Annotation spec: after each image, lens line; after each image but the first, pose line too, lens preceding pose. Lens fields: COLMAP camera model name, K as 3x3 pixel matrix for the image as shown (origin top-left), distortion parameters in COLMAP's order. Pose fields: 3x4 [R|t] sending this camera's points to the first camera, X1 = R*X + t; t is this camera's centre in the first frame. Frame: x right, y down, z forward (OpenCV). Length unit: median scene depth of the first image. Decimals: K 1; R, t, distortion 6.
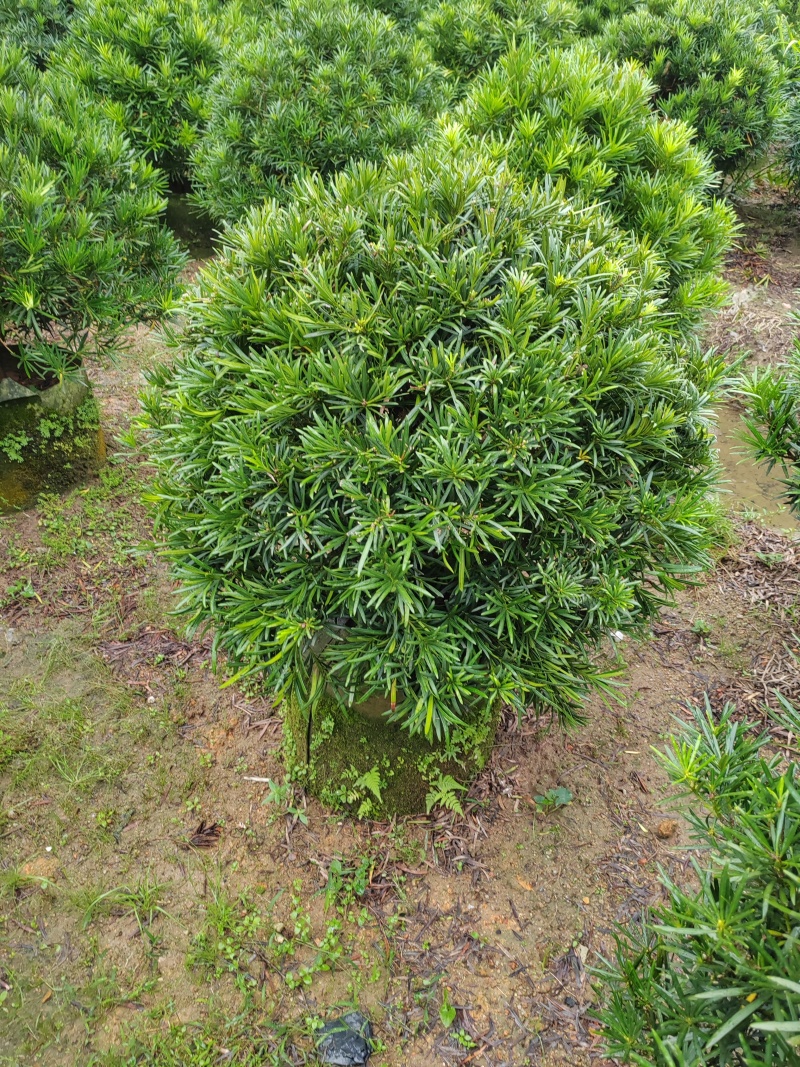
lens RADIAL K [[855.0, 0, 403.3], [0, 855.0, 533.6], [0, 0, 1]] dist [0.000843, -0.001072]
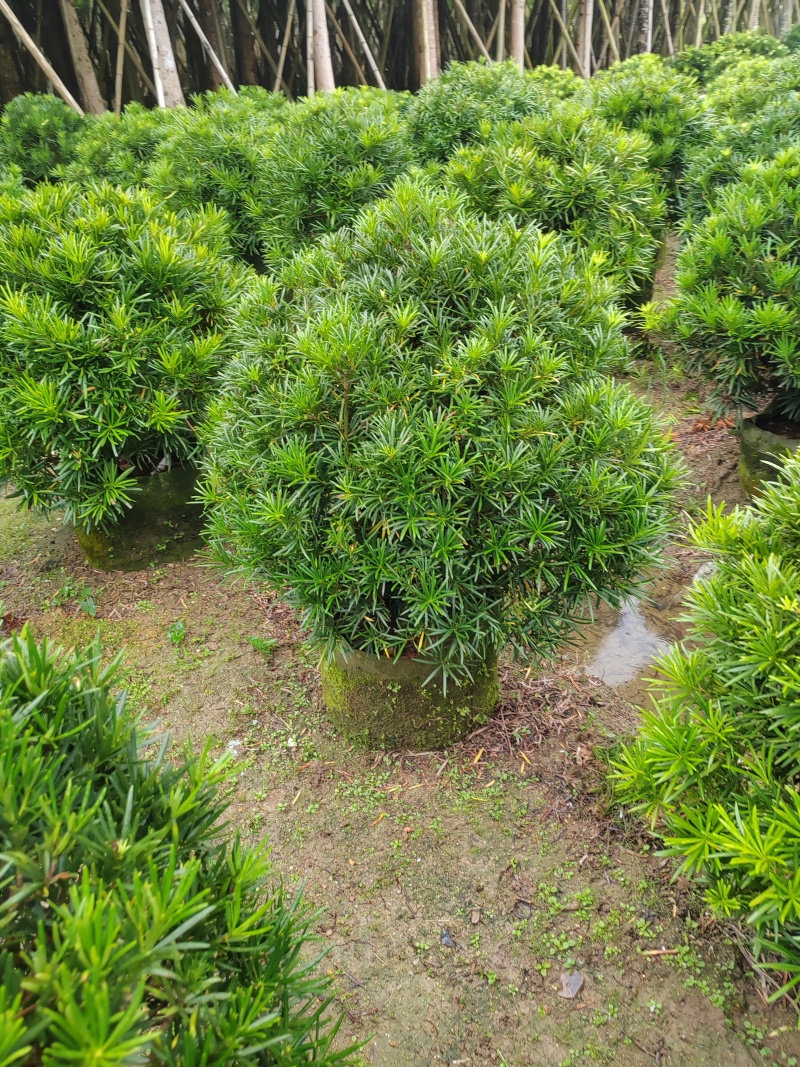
lens RADIAL K [[855.0, 0, 397.1], [0, 855.0, 533.1], [0, 0, 1]] dist [0.000843, -0.001072]
pose [[0.987936, -0.131034, 0.082533, -0.151030], [0.137923, 0.986860, -0.084169, -0.309664], [-0.070420, 0.094536, 0.993028, 0.392130]]
